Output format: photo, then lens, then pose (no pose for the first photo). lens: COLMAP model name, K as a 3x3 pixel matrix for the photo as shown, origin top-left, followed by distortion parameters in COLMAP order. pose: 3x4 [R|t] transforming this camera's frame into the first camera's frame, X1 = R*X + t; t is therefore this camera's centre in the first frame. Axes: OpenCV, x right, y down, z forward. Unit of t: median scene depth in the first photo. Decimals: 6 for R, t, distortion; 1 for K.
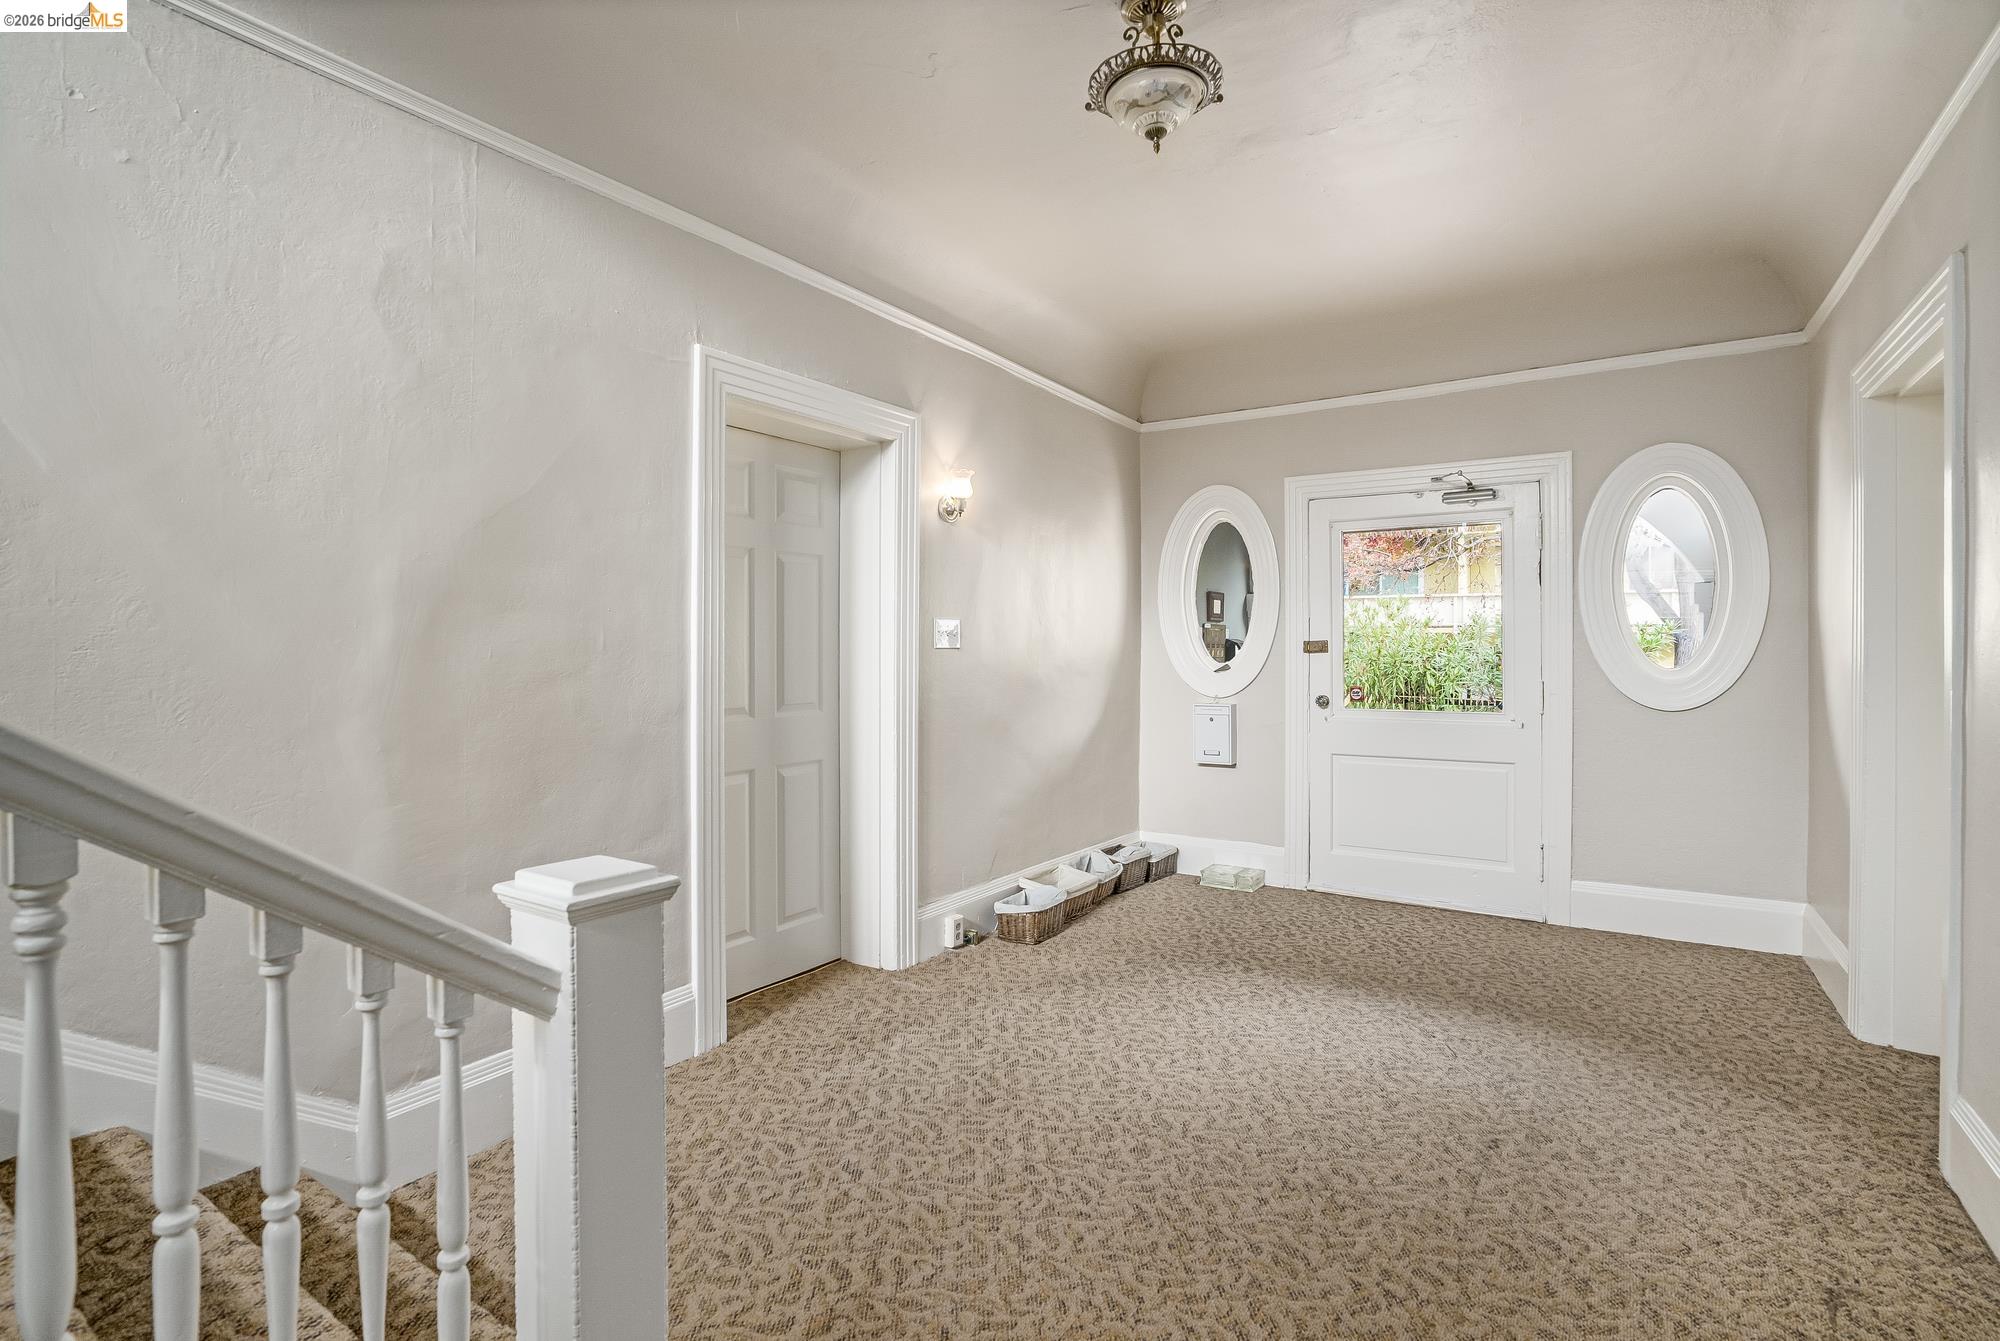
lens RADIAL K [[934.9, 0, 998.9], [0, 934.9, 655.0], [0, 0, 1]] dist [-0.010768, 0.001171]
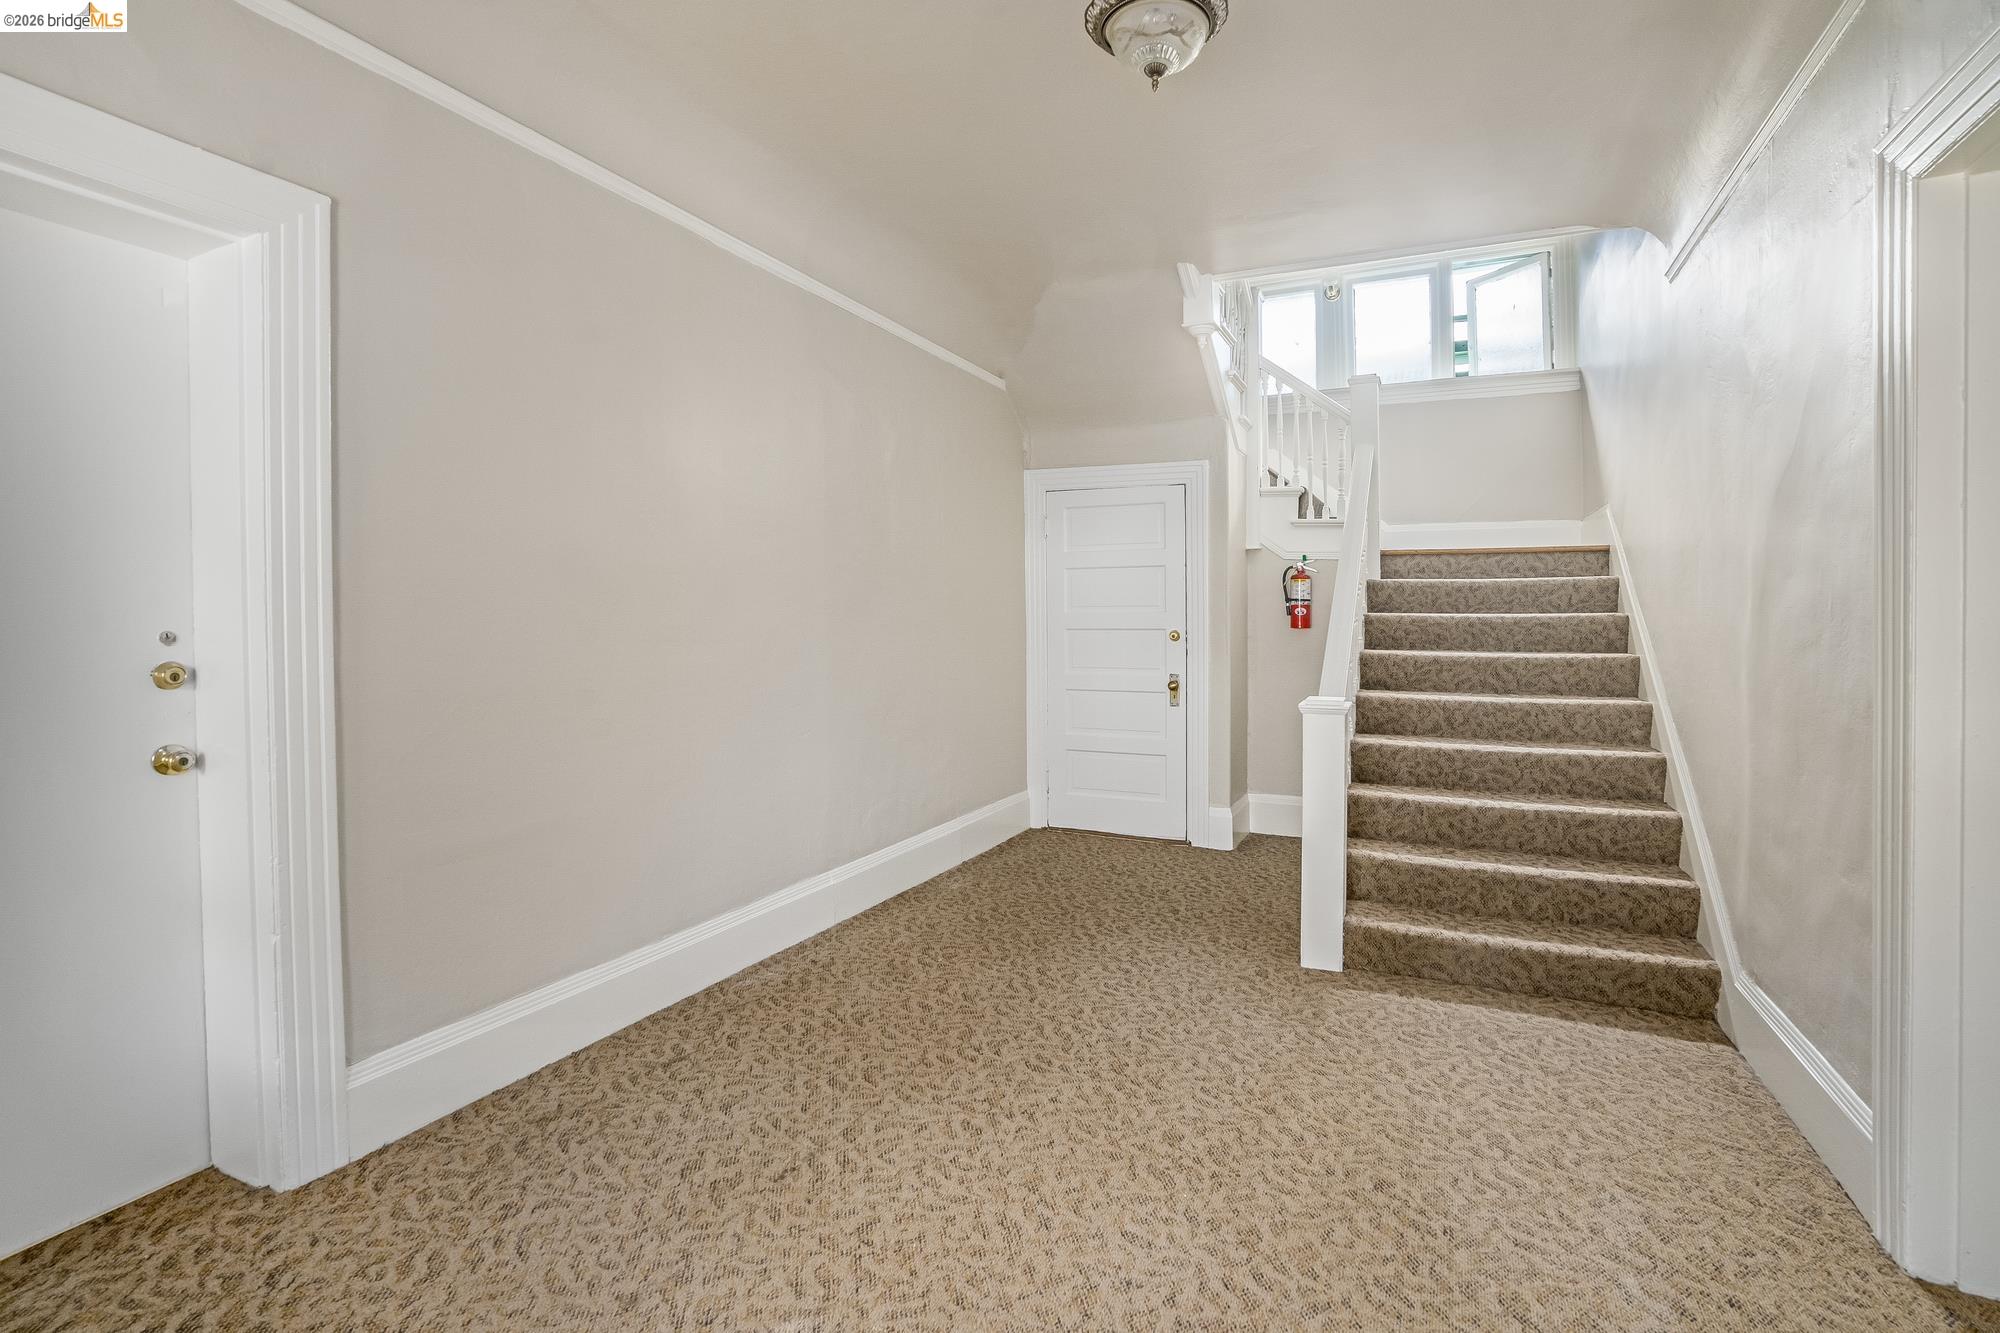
lens RADIAL K [[934.9, 0, 1001.2], [0, 934.9, 650.1], [0, 0, 1]] dist [-0.010768, 0.001171]
pose [[-0.989258, 0.000391, -0.146178, 0.505647], [-0.005107, 0.999293, 0.037236, -0.000739], [0.146089, 0.037583, -0.988557, 2.063193]]
